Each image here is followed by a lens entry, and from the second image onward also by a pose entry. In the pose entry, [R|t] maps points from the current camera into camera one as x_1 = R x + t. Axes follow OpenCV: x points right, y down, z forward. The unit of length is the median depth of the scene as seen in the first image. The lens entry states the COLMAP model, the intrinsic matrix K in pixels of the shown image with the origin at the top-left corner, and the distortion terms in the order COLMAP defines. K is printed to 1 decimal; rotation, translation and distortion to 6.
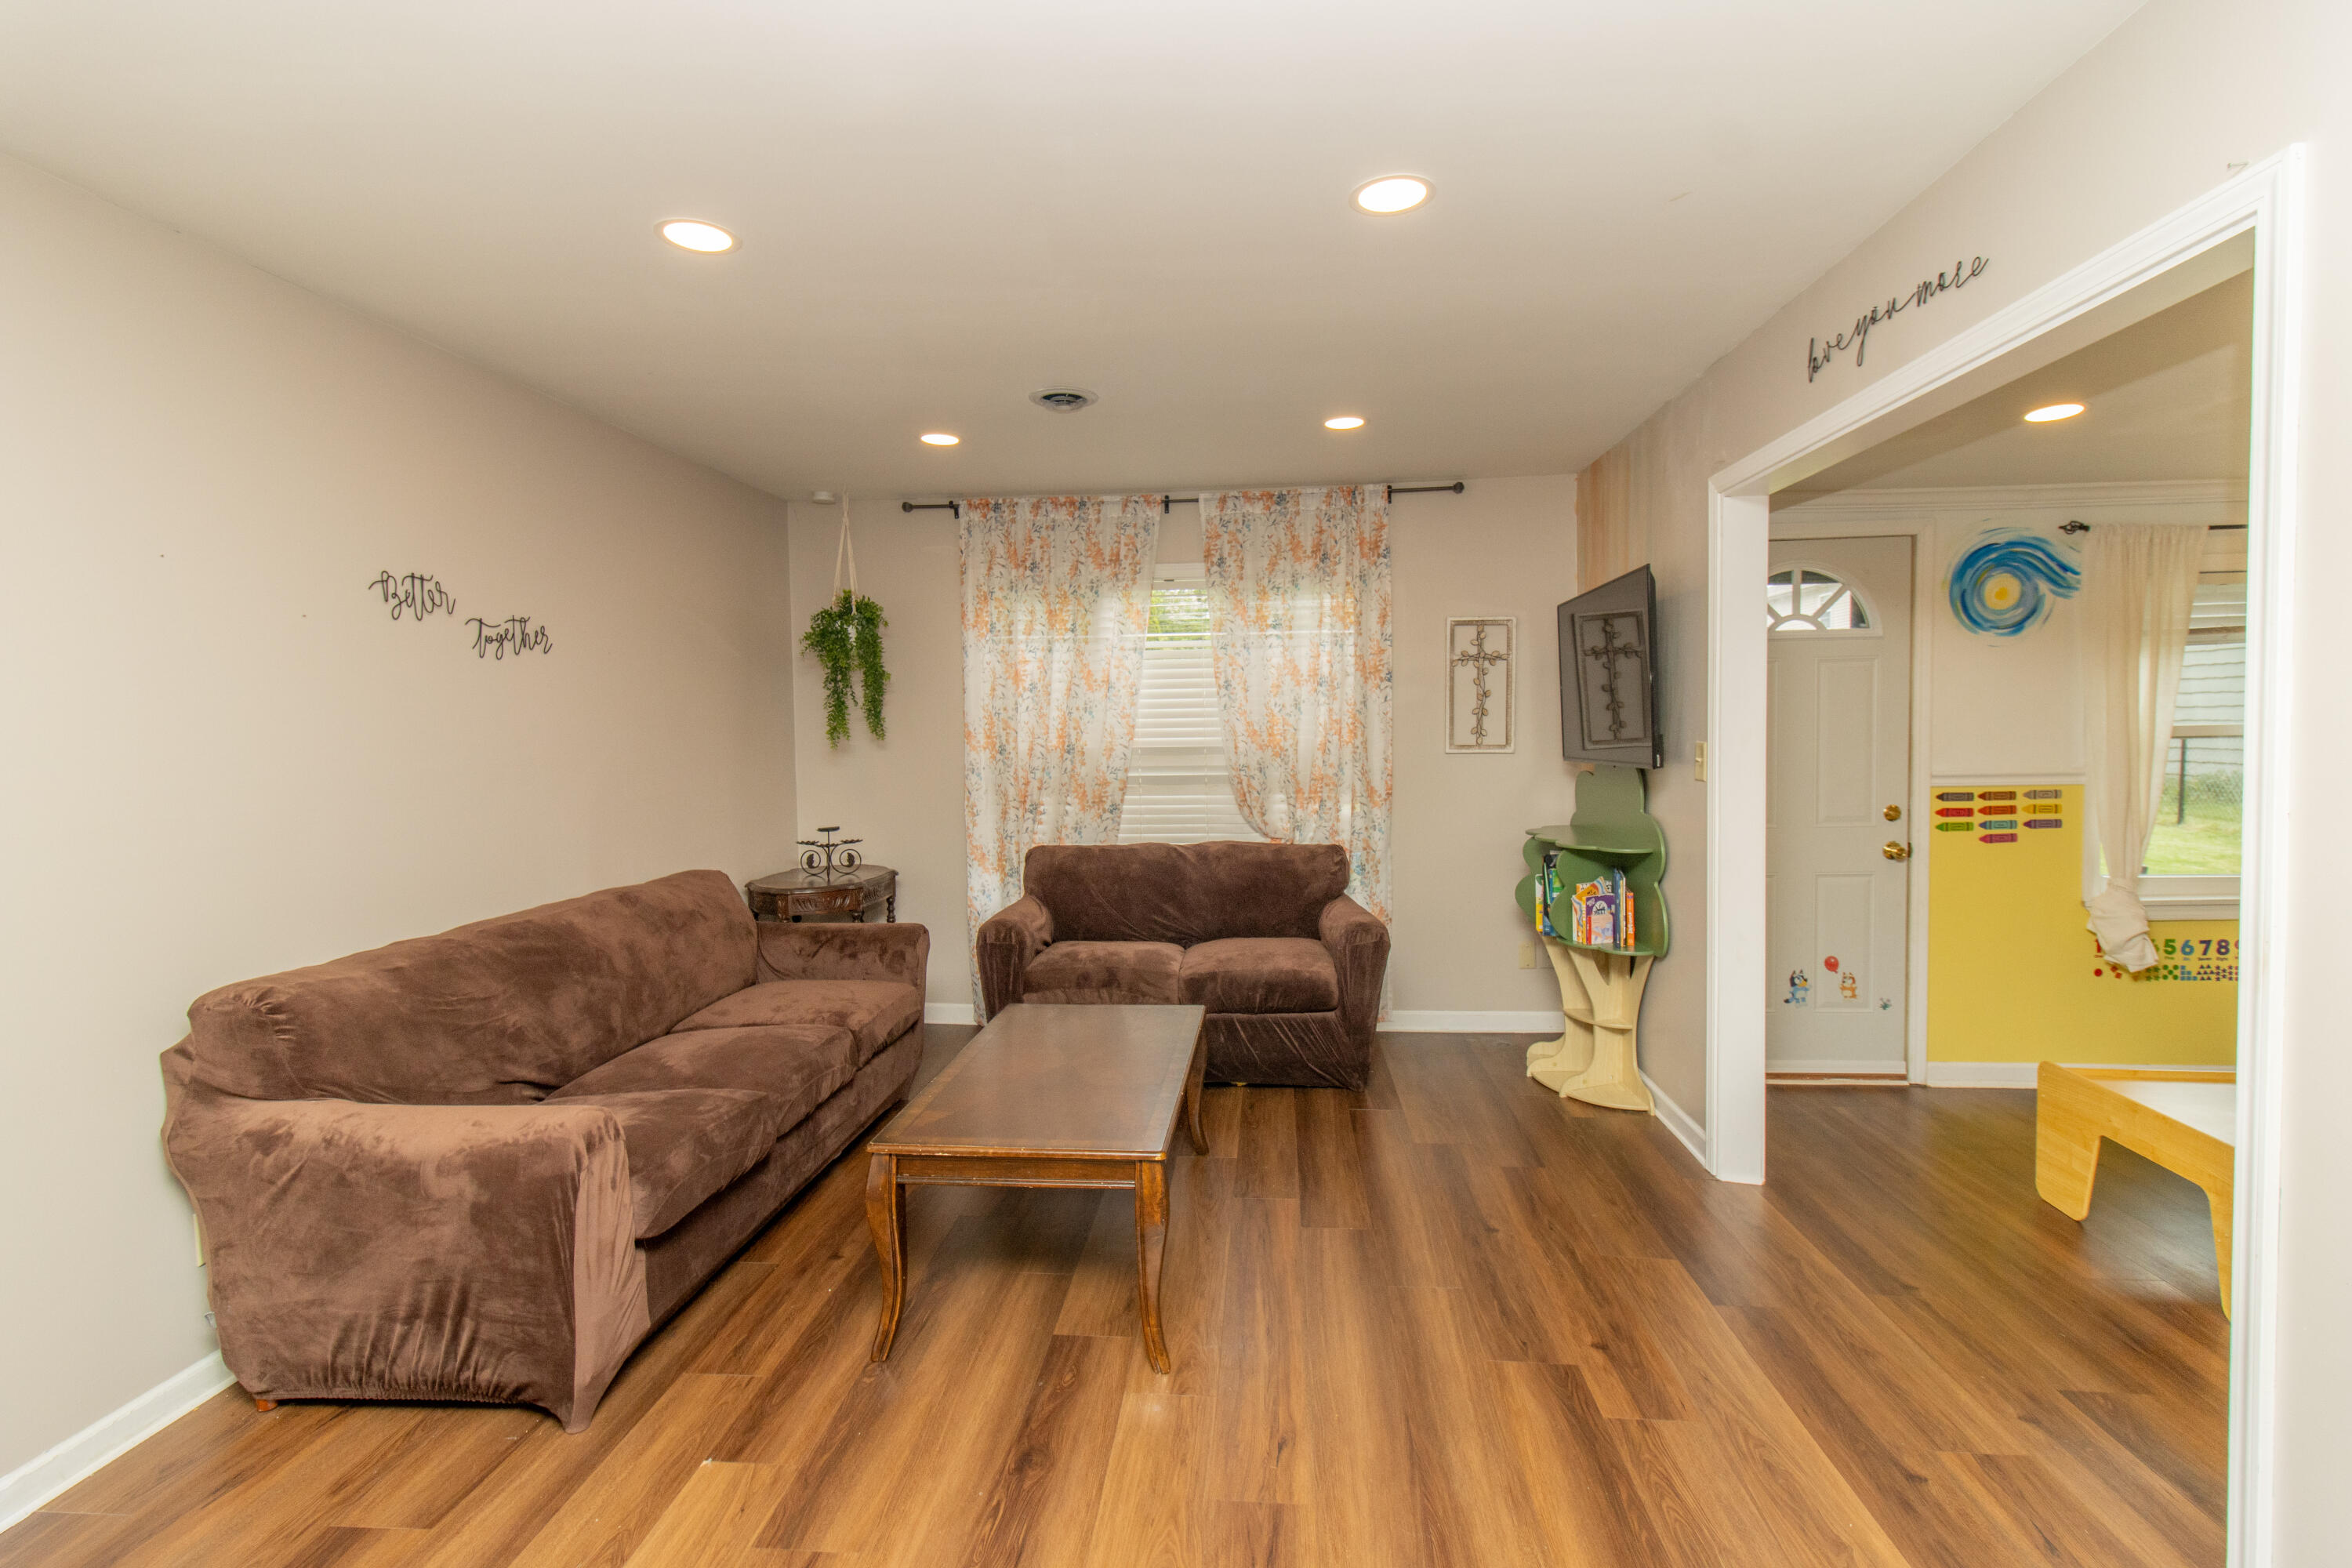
lens RADIAL K [[1087.5, 0, 1180.0], [0, 1087.5, 769.9], [0, 0, 1]] dist [0.000610, 0.000237]
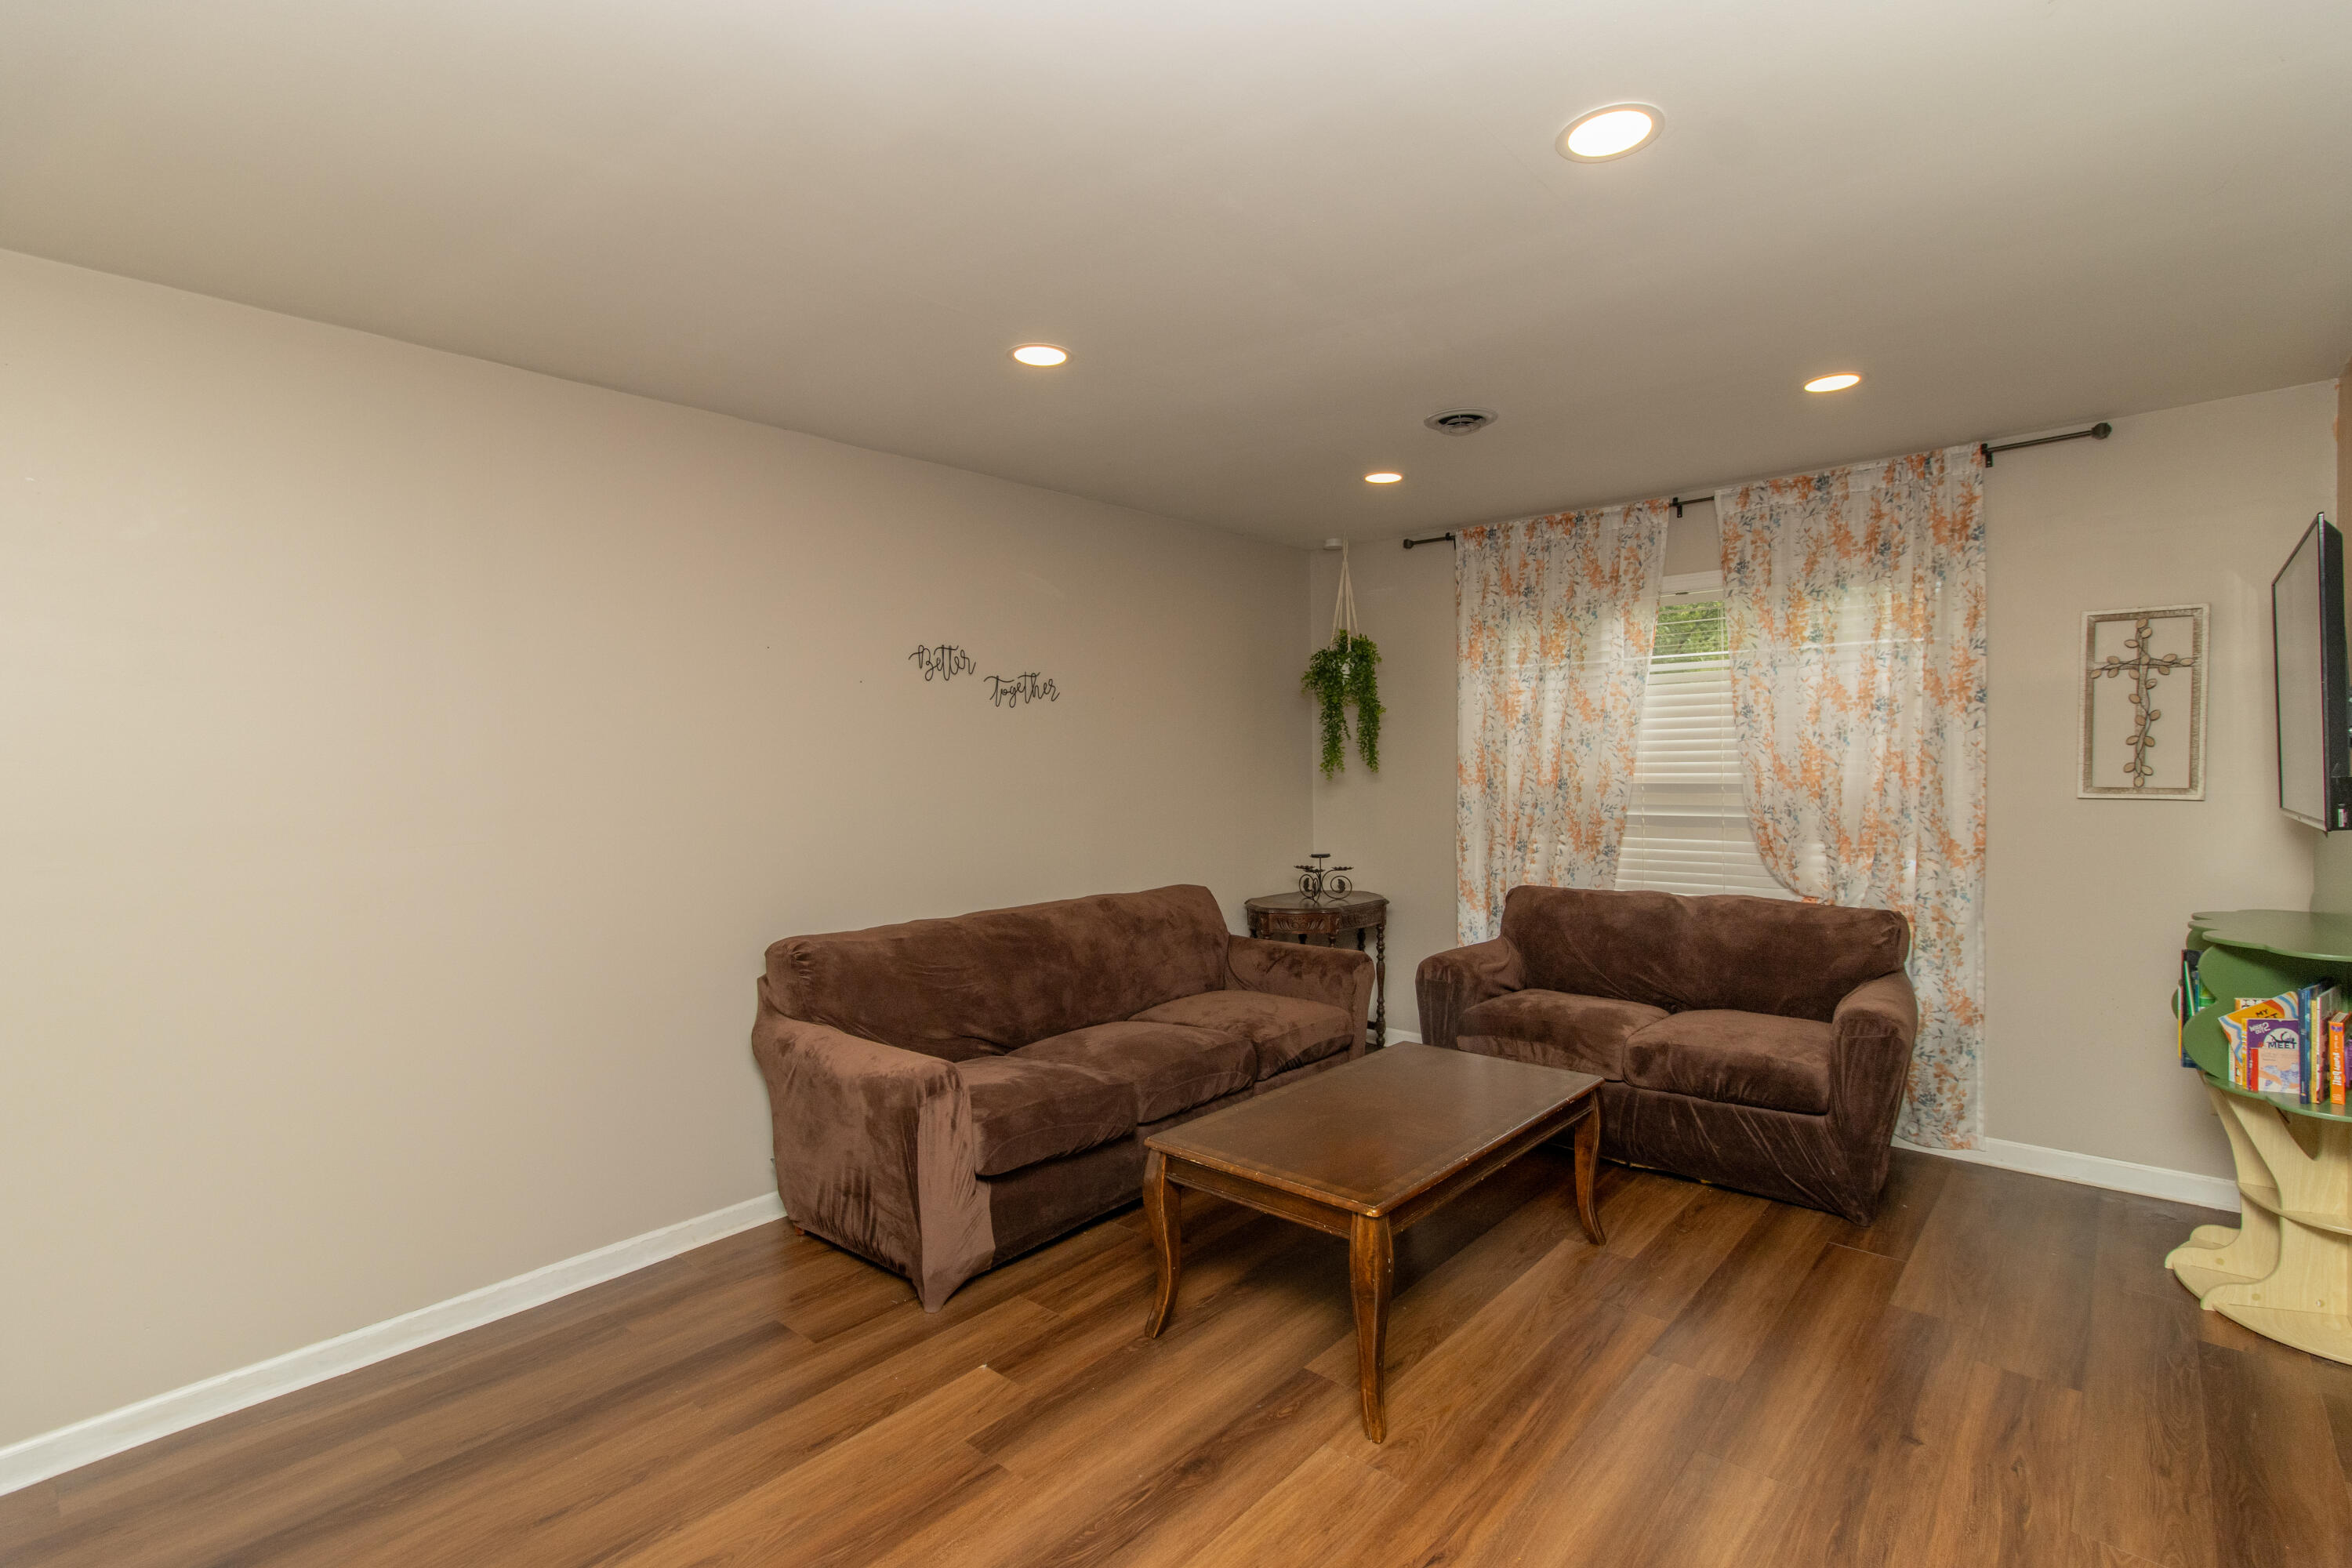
lens RADIAL K [[1089.5, 0, 1187.6], [0, 1089.5, 791.1], [0, 0, 1]] dist [0.004944, 0.001164]
pose [[0.809412, 0.020019, -0.586900, 0.193759], [-0.024424, 0.999702, 0.000416, -0.005862], [0.586733, 0.013997, 0.809659, 0.058123]]
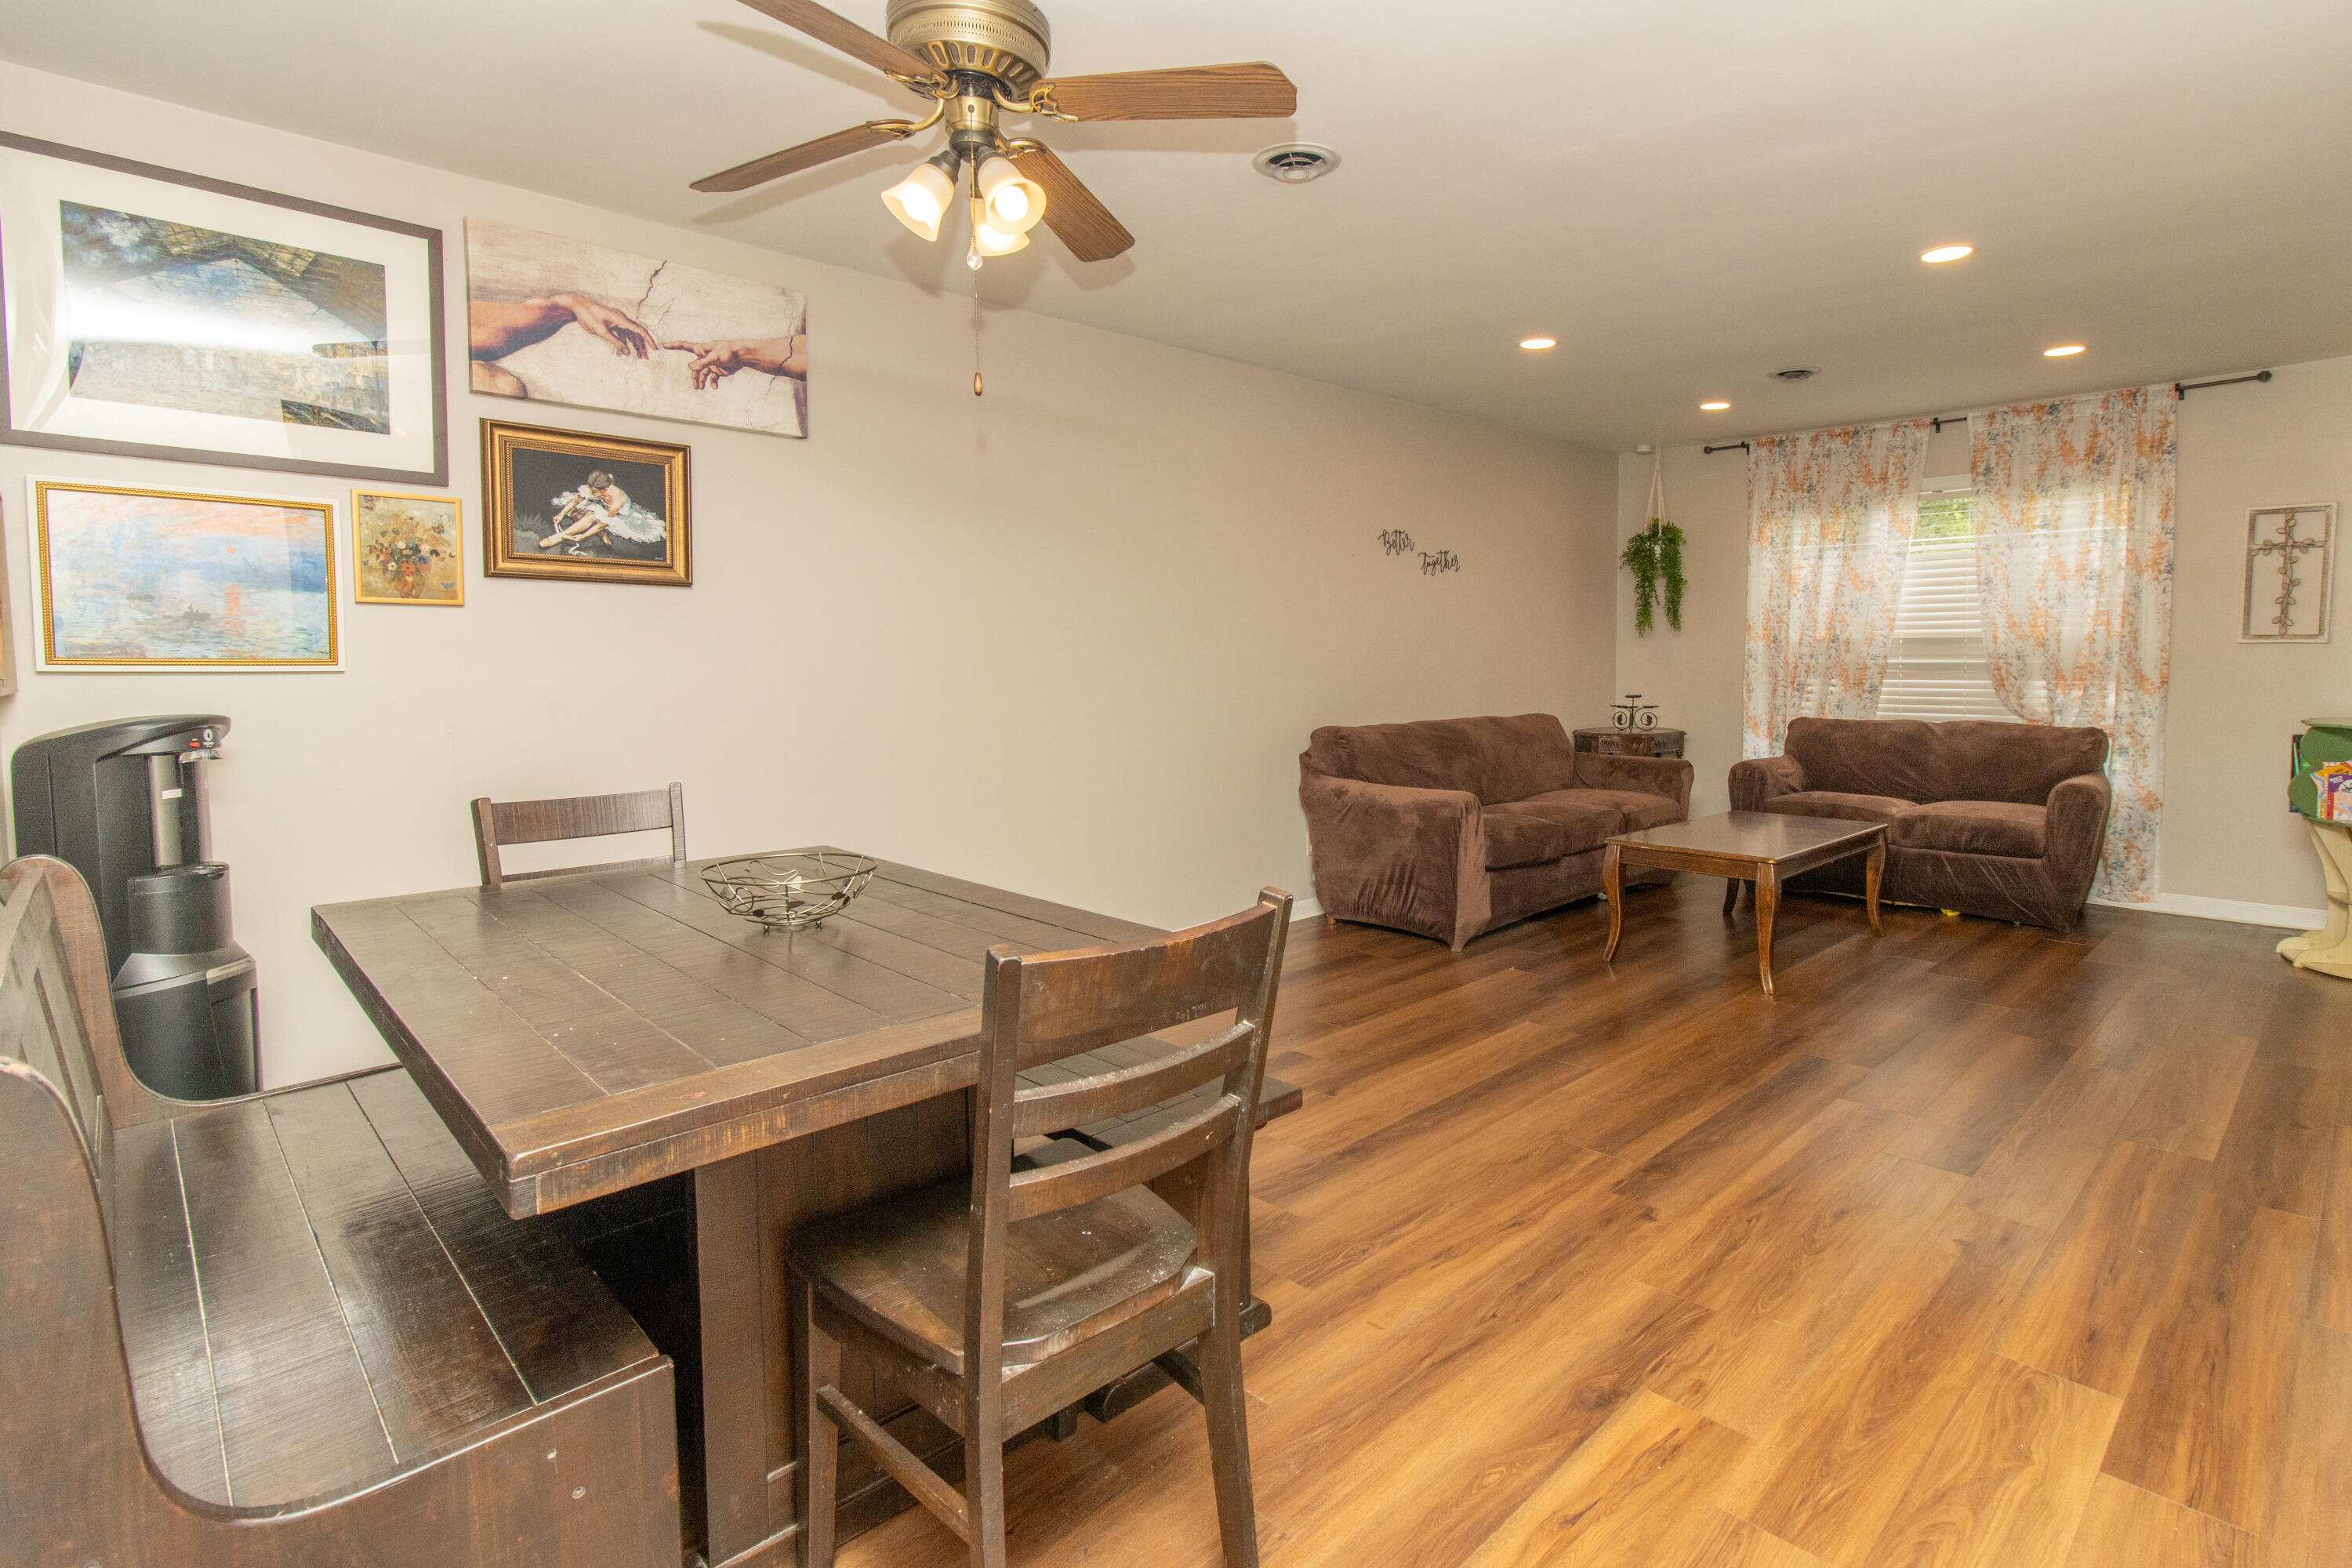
lens RADIAL K [[1150.5, 0, 1263.4], [0, 1150.5, 725.1], [0, 0, 1]] dist [0.002550, 0.000295]
pose [[0.772098, 0.049848, -0.633545, 0.230213], [-0.034415, 0.998736, 0.036639, 0.052994], [0.634570, -0.006485, 0.772838, -0.400769]]
